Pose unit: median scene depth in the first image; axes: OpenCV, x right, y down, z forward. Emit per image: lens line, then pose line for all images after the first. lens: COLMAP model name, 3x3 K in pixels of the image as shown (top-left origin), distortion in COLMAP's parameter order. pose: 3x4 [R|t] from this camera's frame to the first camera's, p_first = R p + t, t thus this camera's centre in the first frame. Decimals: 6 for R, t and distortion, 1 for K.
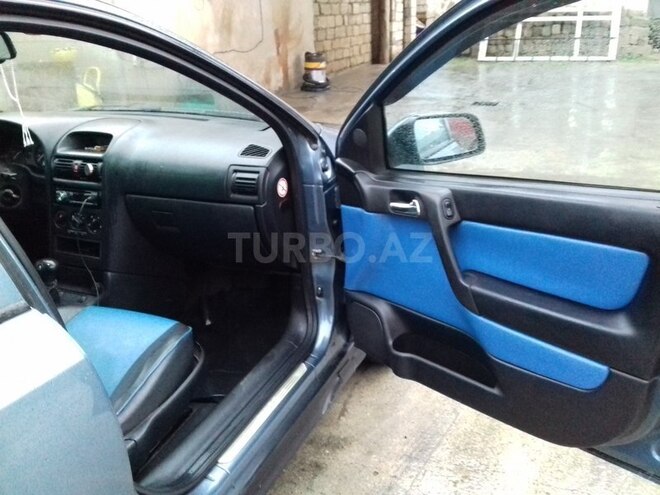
lens RADIAL K [[603.9, 0, 330.0], [0, 603.9, 247.5], [0, 0, 1]] dist [0.086934, -0.186657]
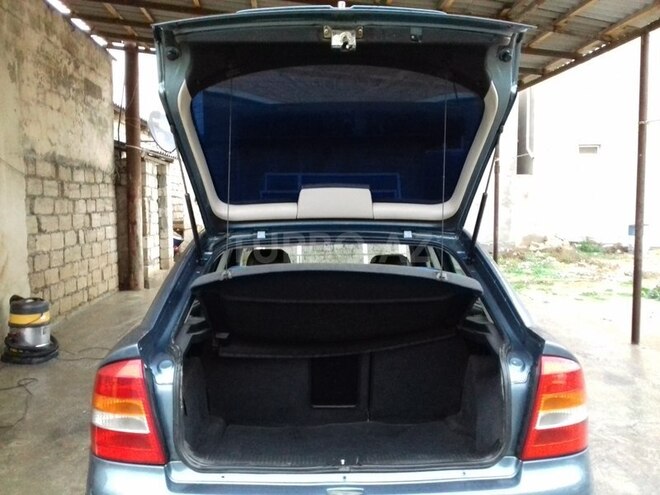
lens RADIAL K [[603.9, 0, 330.0], [0, 603.9, 247.5], [0, 0, 1]] dist [0.086934, -0.186657]
pose [[0.907764, -0.001944, 0.419478, -0.008086], [0.128939, 0.952871, -0.274613, -0.155756], [-0.399174, 0.303370, 0.865232, 0.340496]]
